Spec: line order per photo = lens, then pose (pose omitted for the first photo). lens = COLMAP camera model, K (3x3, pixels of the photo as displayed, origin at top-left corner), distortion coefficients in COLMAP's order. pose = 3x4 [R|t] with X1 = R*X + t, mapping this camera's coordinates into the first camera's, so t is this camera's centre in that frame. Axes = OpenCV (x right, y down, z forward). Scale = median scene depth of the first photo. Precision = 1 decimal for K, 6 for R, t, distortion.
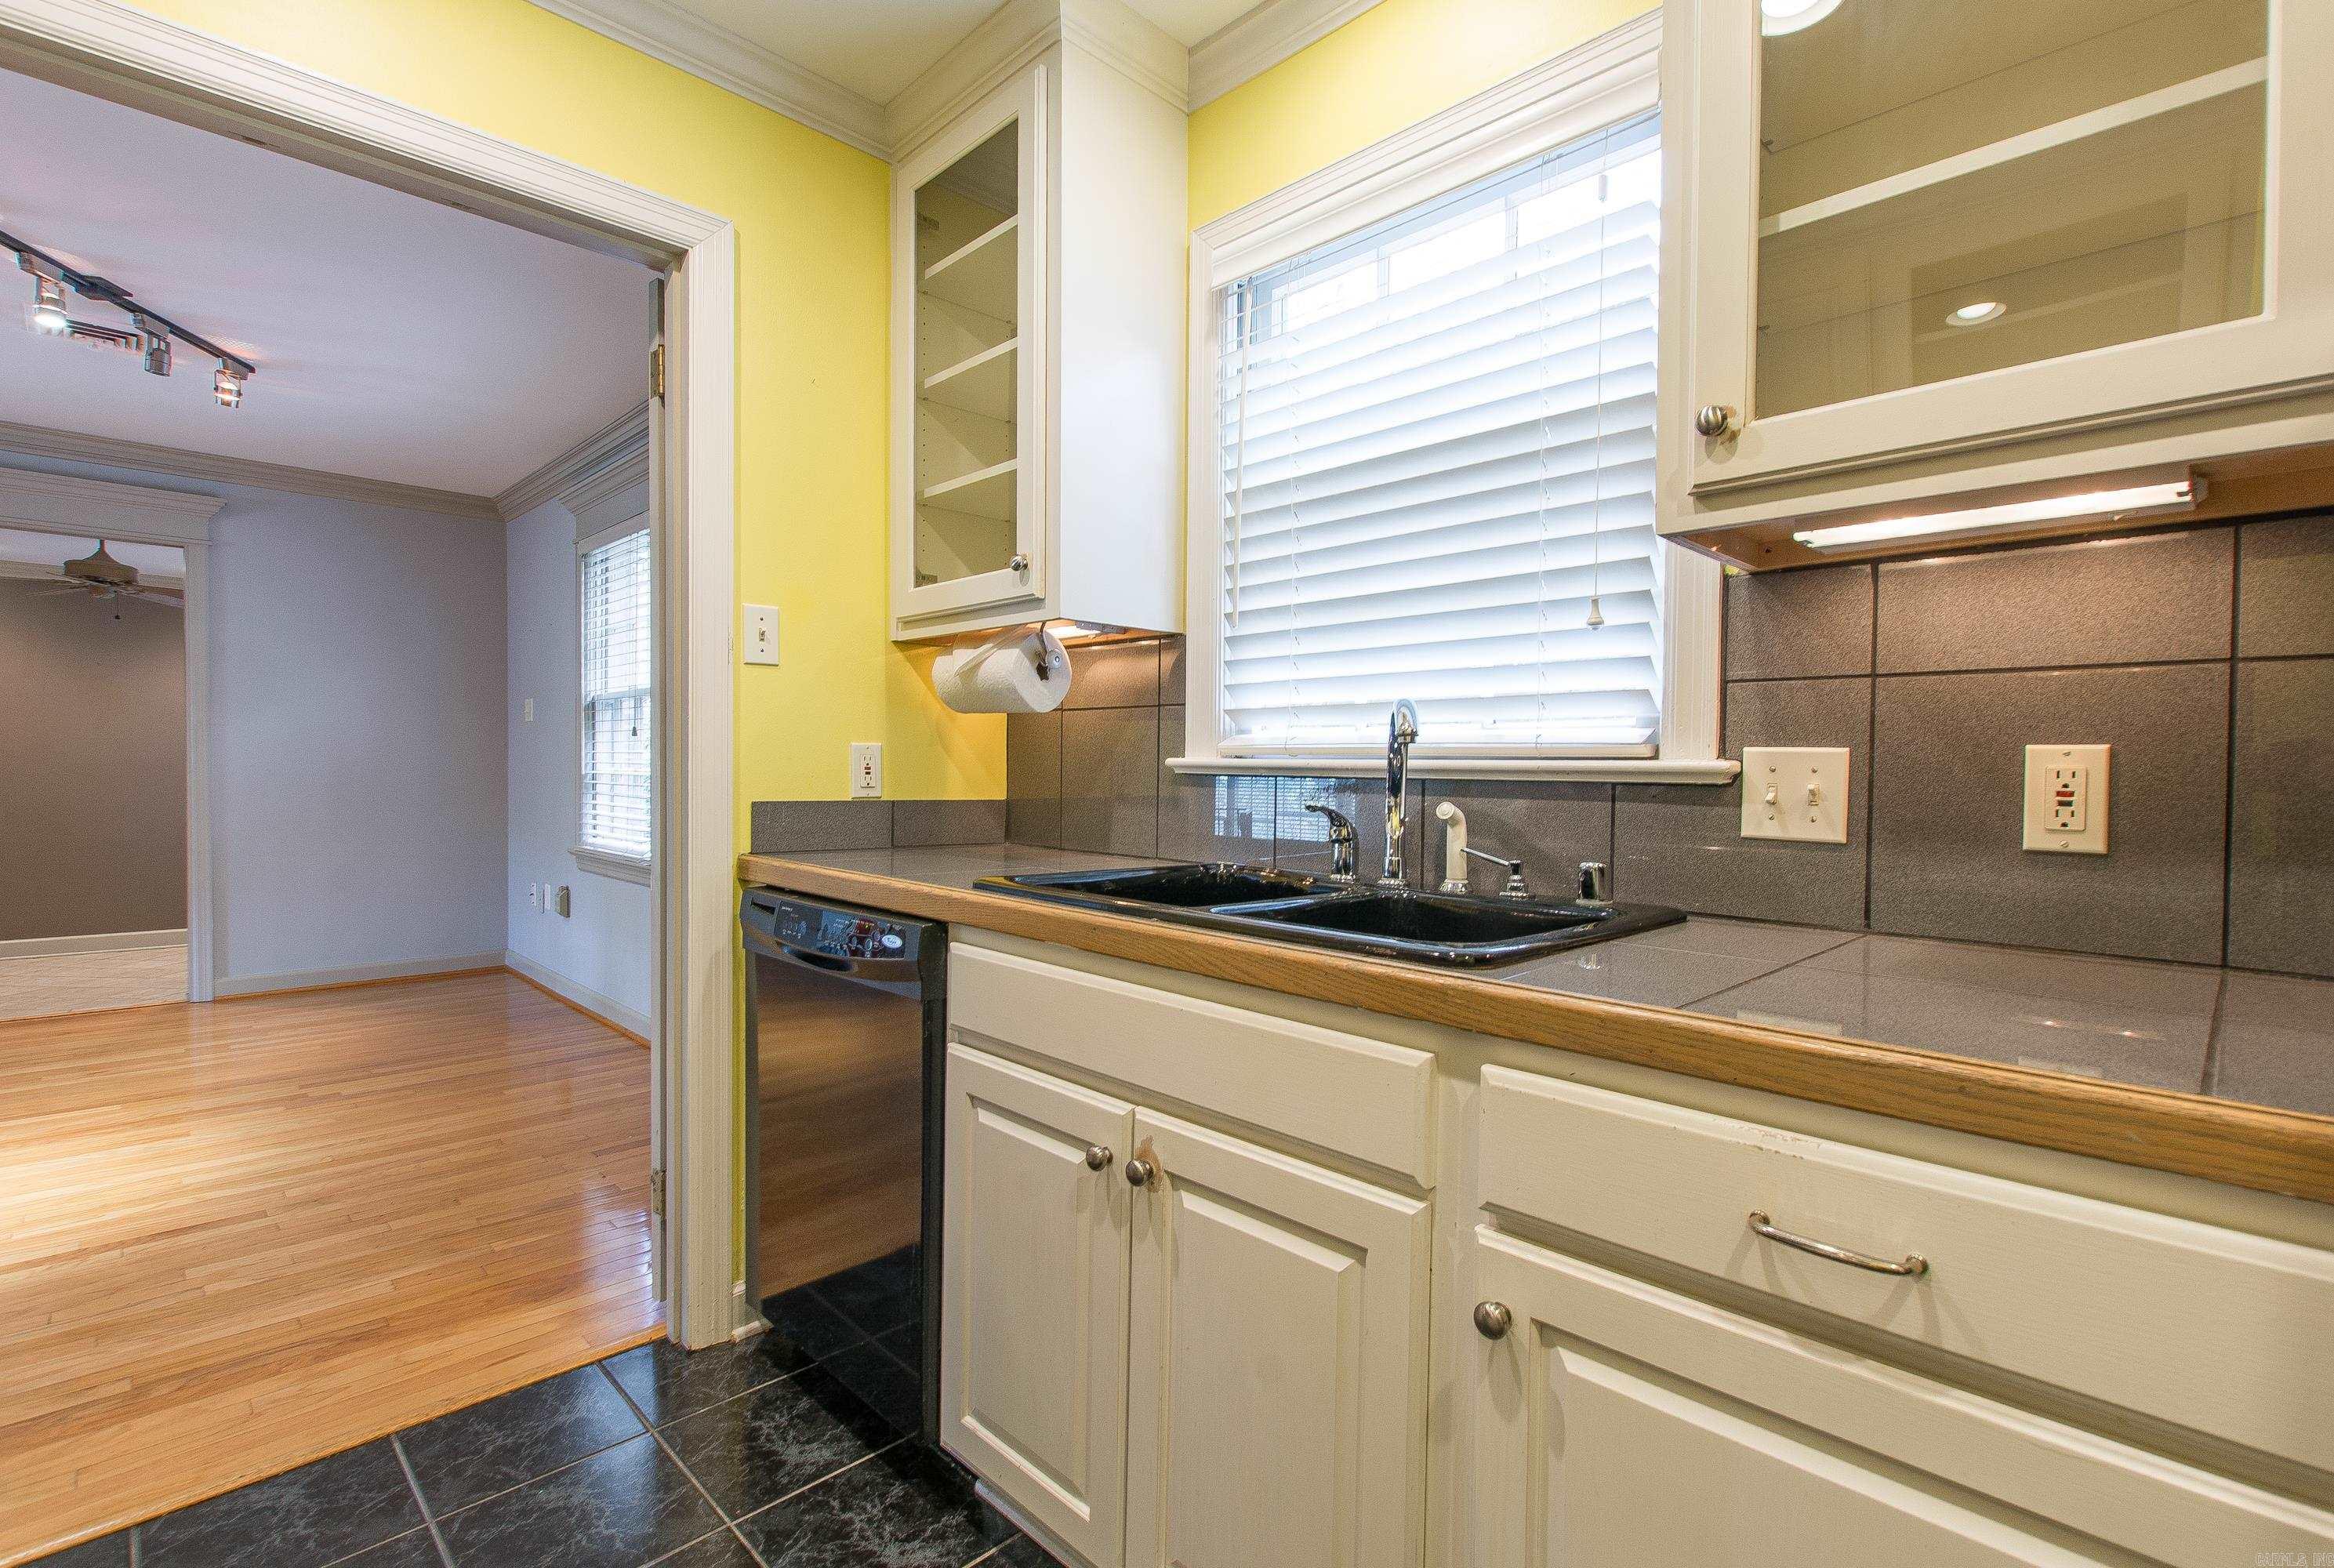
lens RADIAL K [[1047.0, 0, 1221.6], [0, 1047.0, 785.4], [0, 0, 1]] dist [-0.016111, -0.001304]
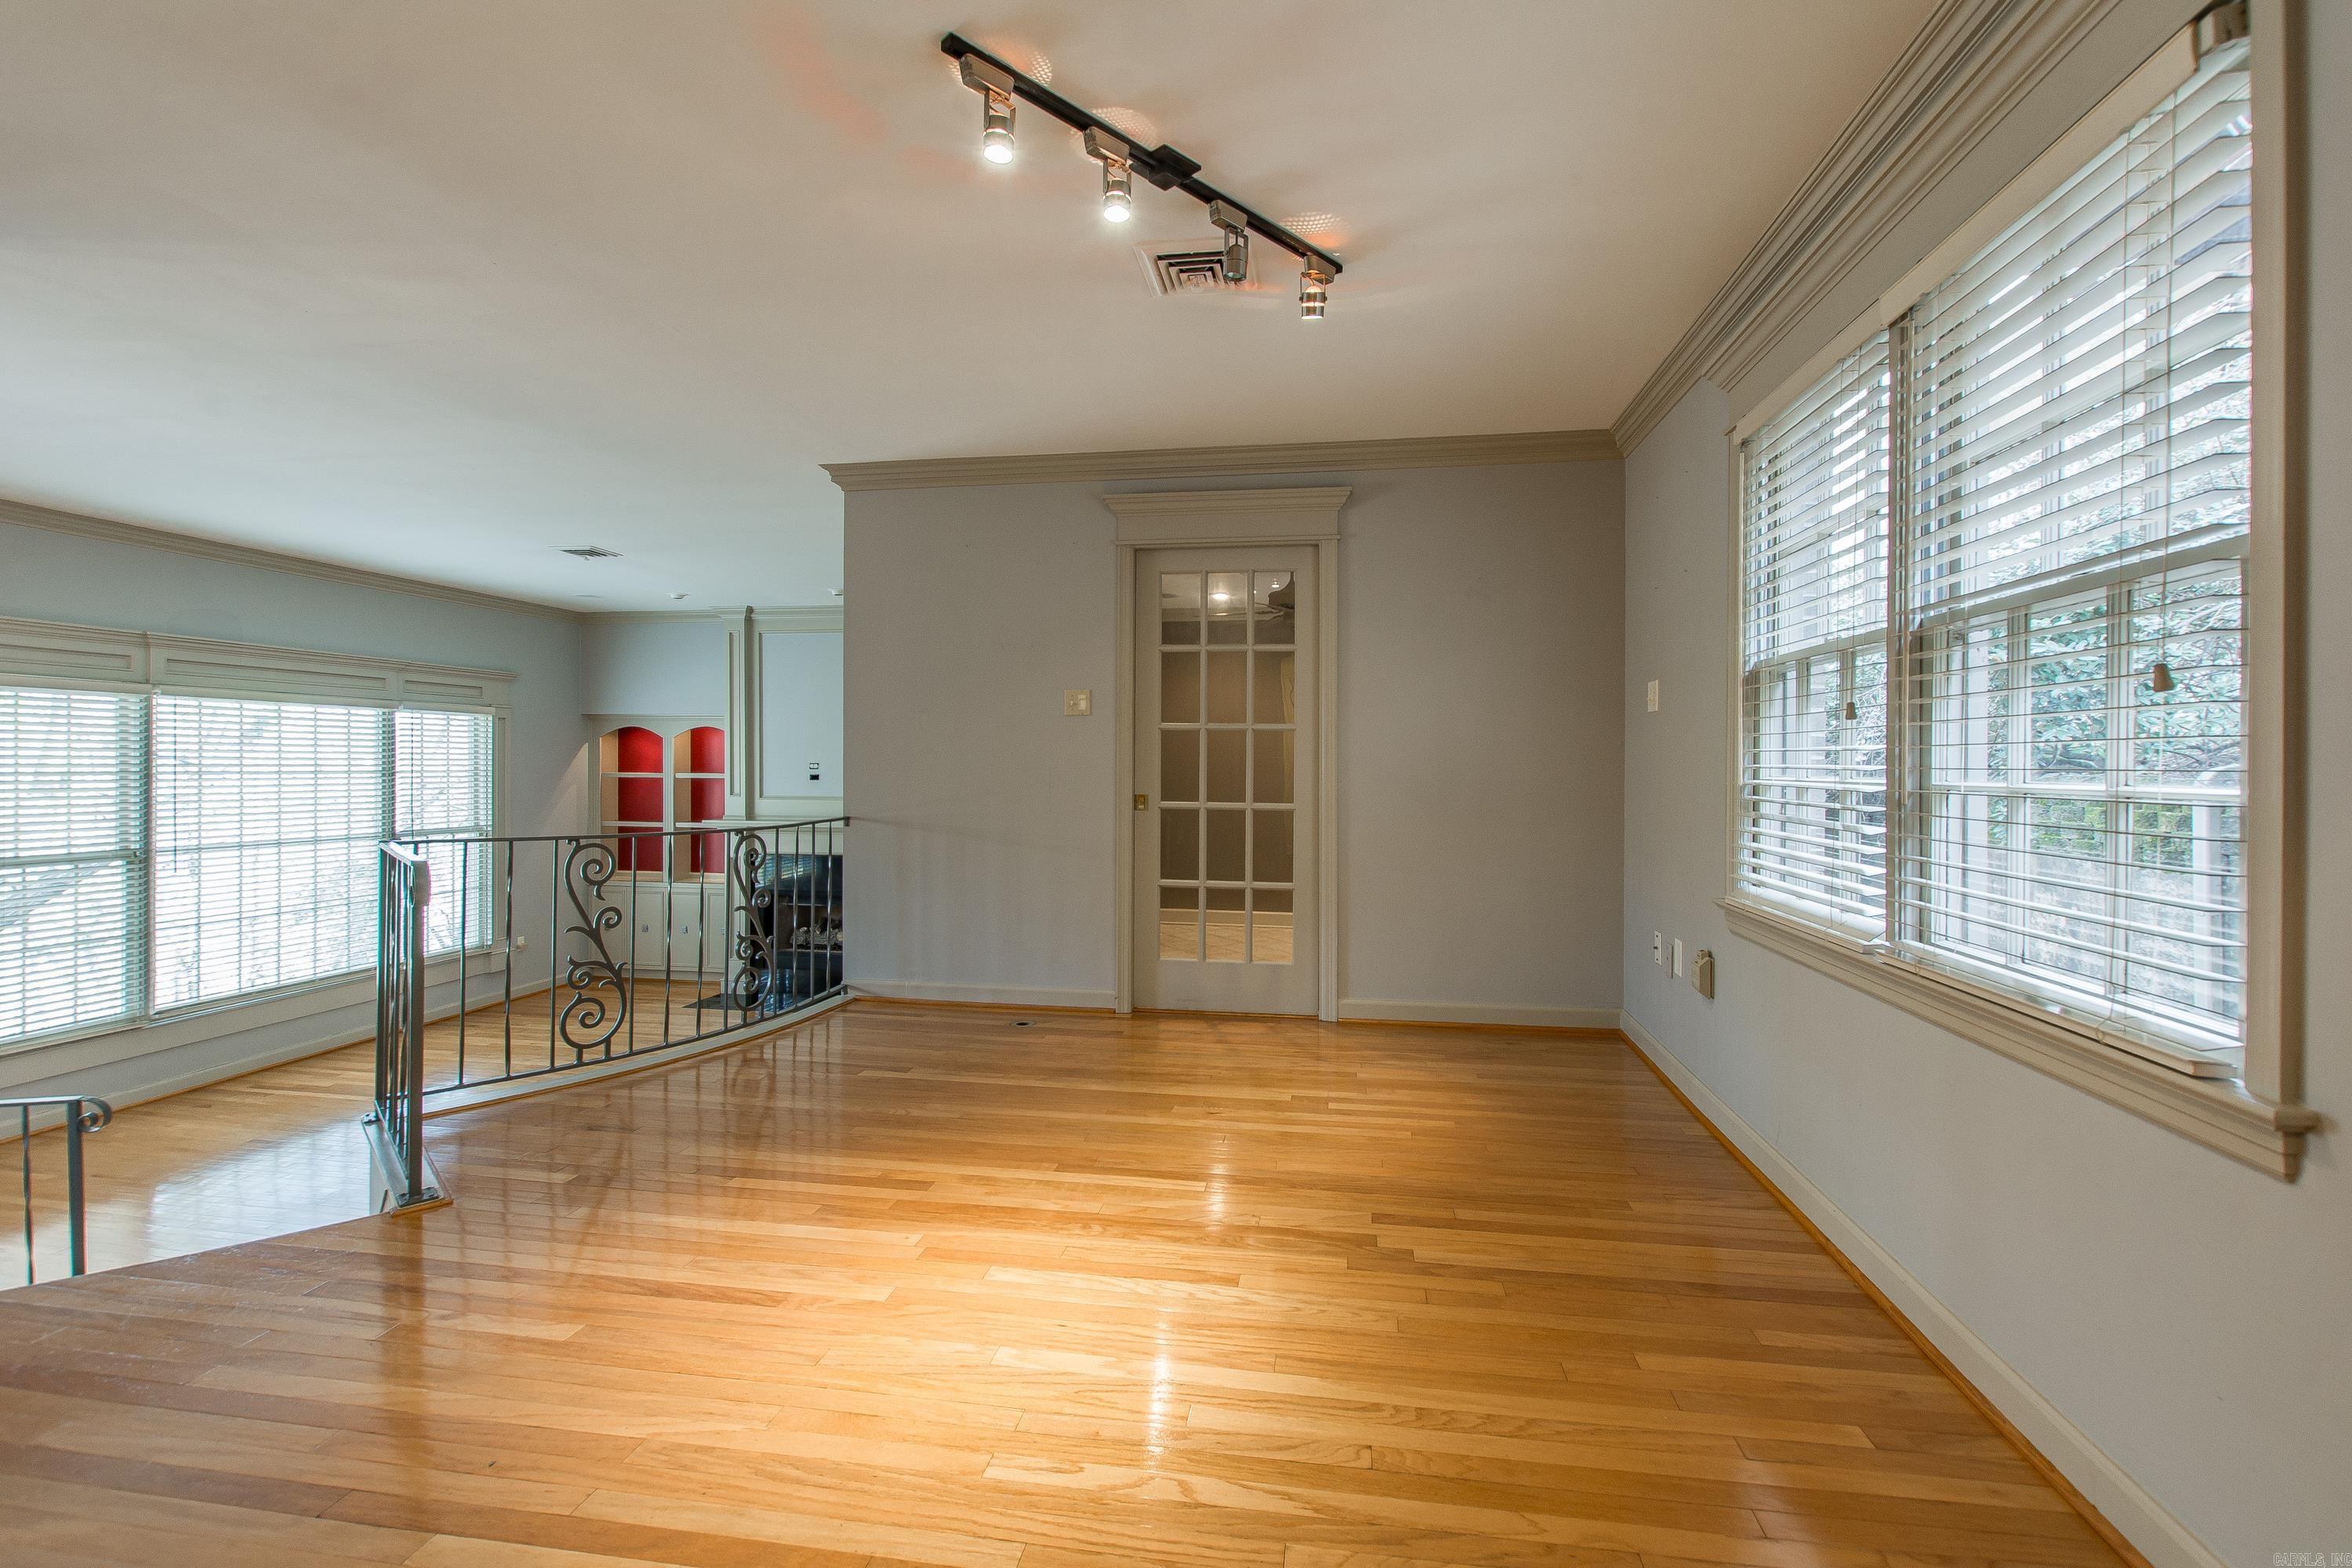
lens RADIAL K [[1011.7, 0, 1184.6], [0, 1011.7, 761.1], [0, 0, 1]] dist [-0.003375, -0.000474]
pose [[0.544938, -0.008173, -0.838436, -0.422922], [-0.014304, 0.999716, -0.019042, -0.013898], [0.838354, 0.022370, 0.544667, 0.568605]]
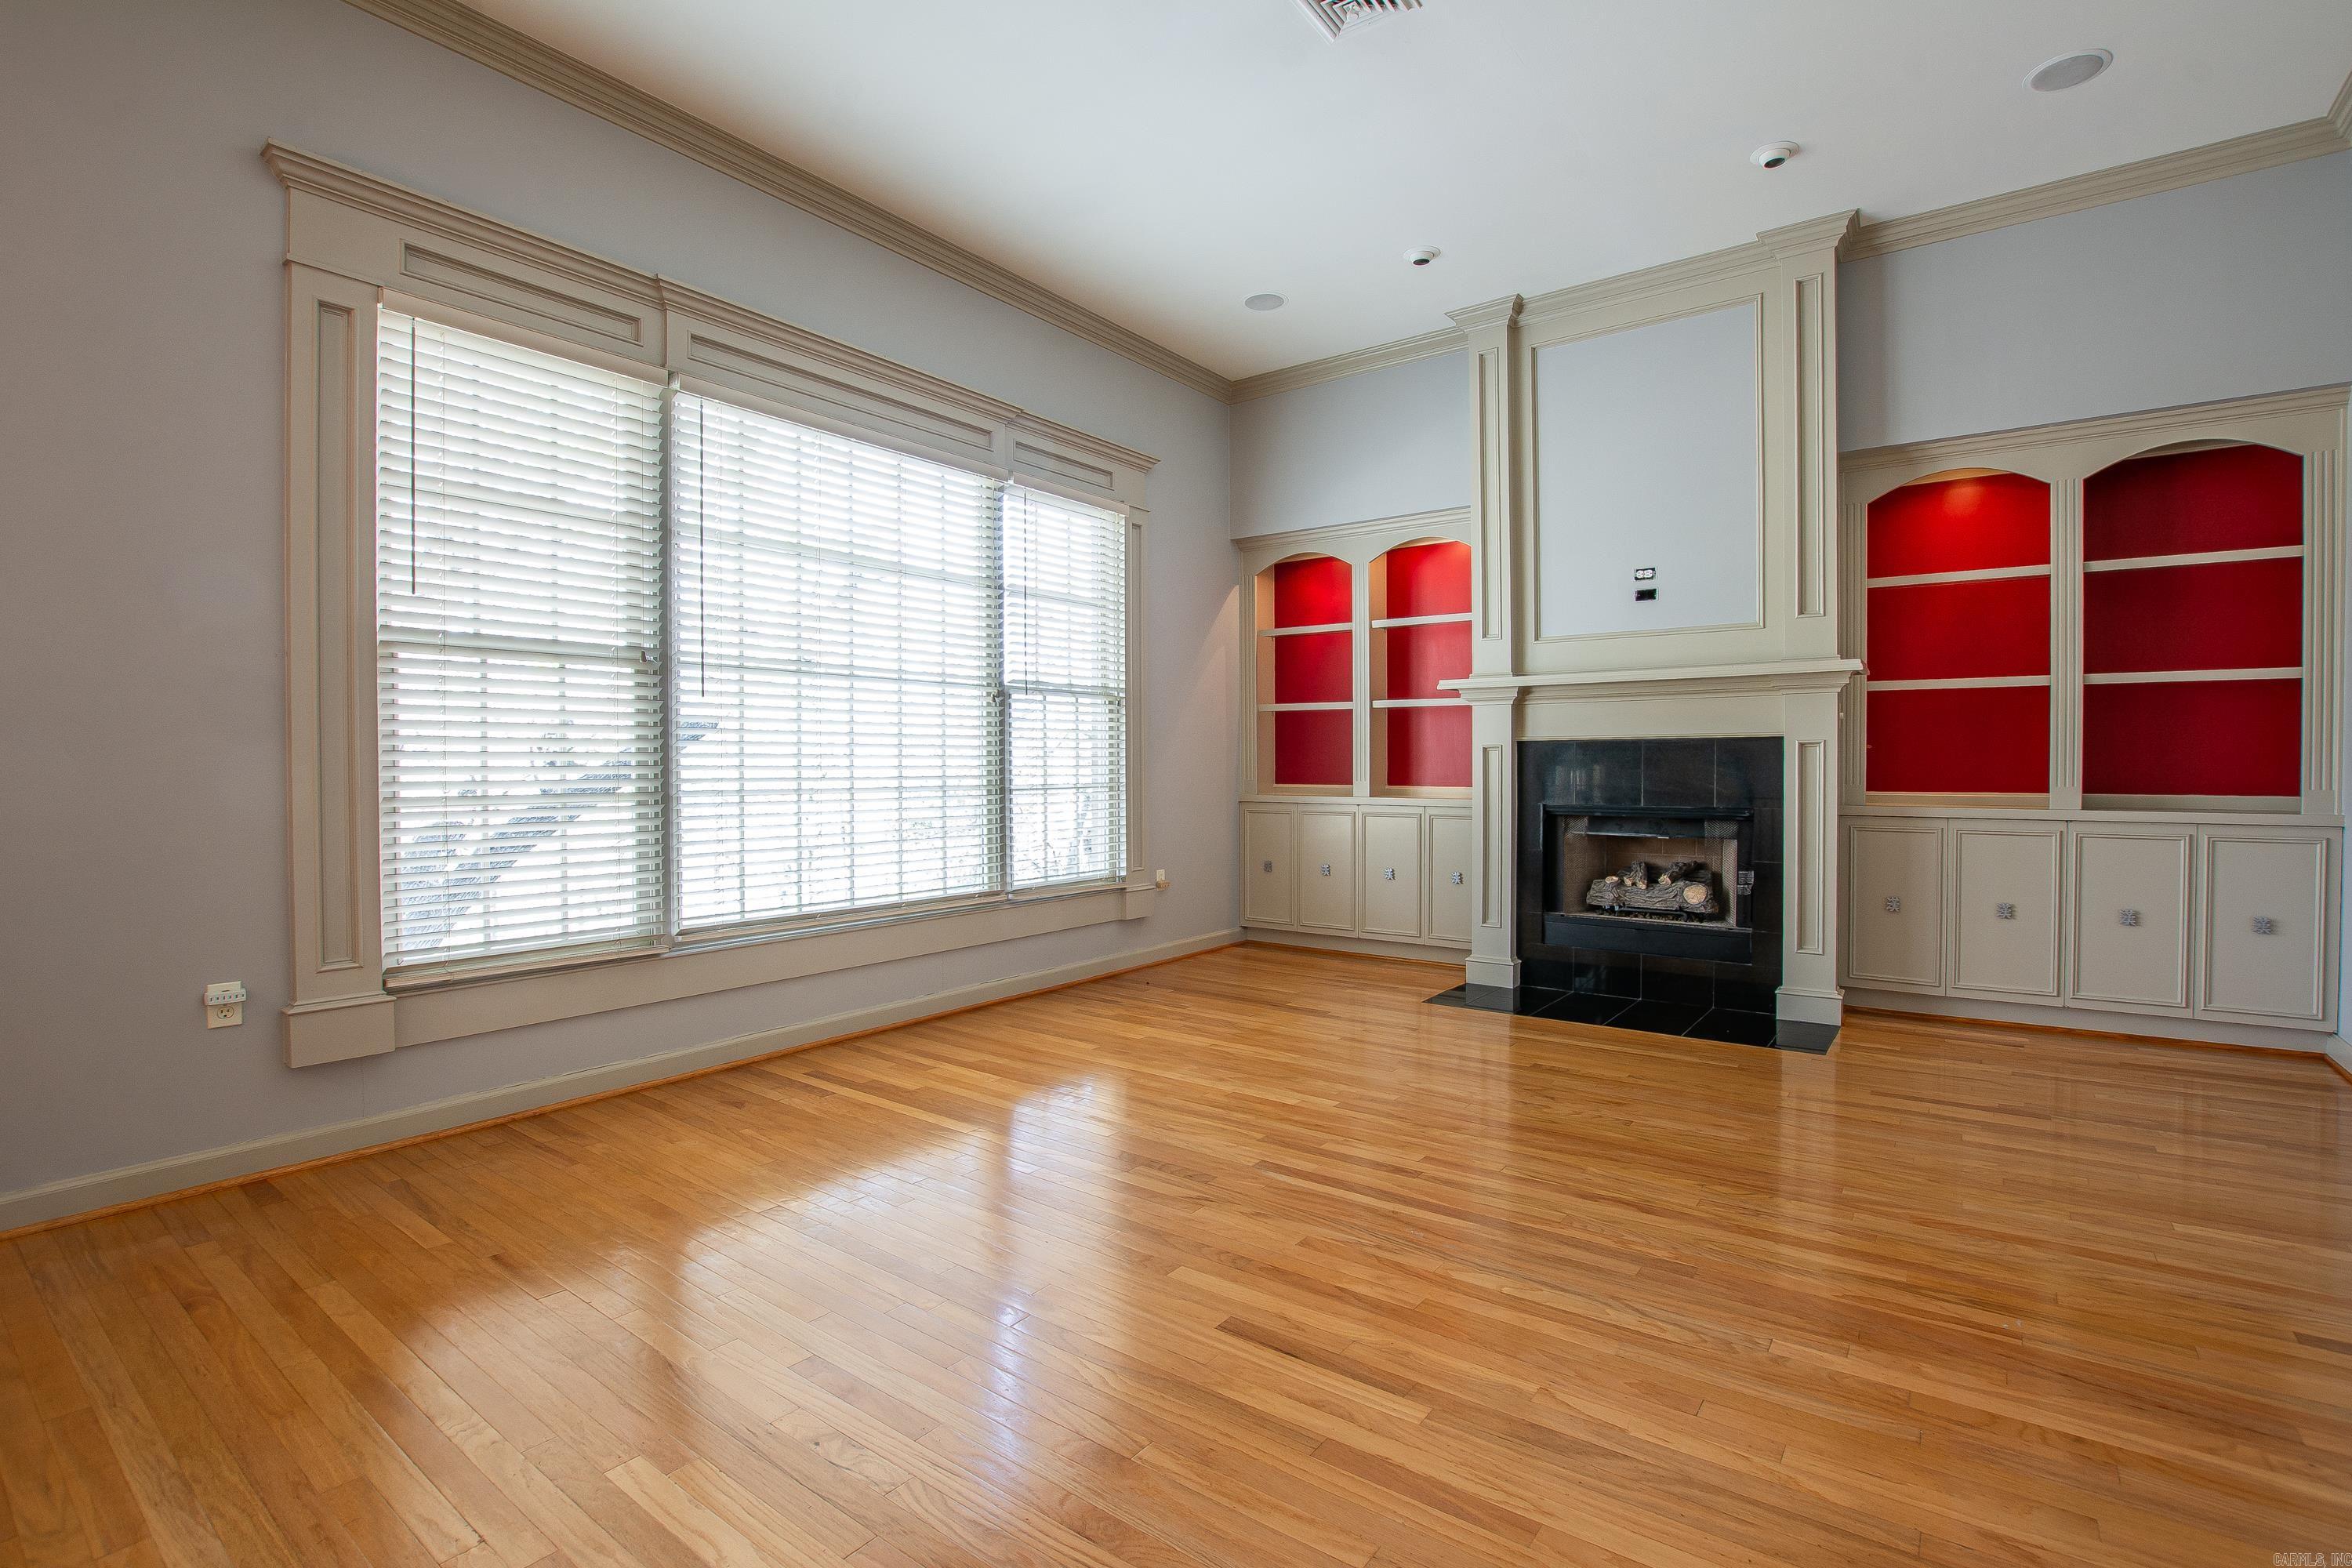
lens RADIAL K [[1011.7, 0, 1209.2], [0, 1011.7, 789.5], [0, 0, 1]] dist [-0.003375, -0.000474]
pose [[0.128790, 0.010089, -0.991621, -1.816603], [-0.024160, 0.999683, 0.007034, 0.257617], [0.991377, 0.023052, 0.128993, 0.430246]]
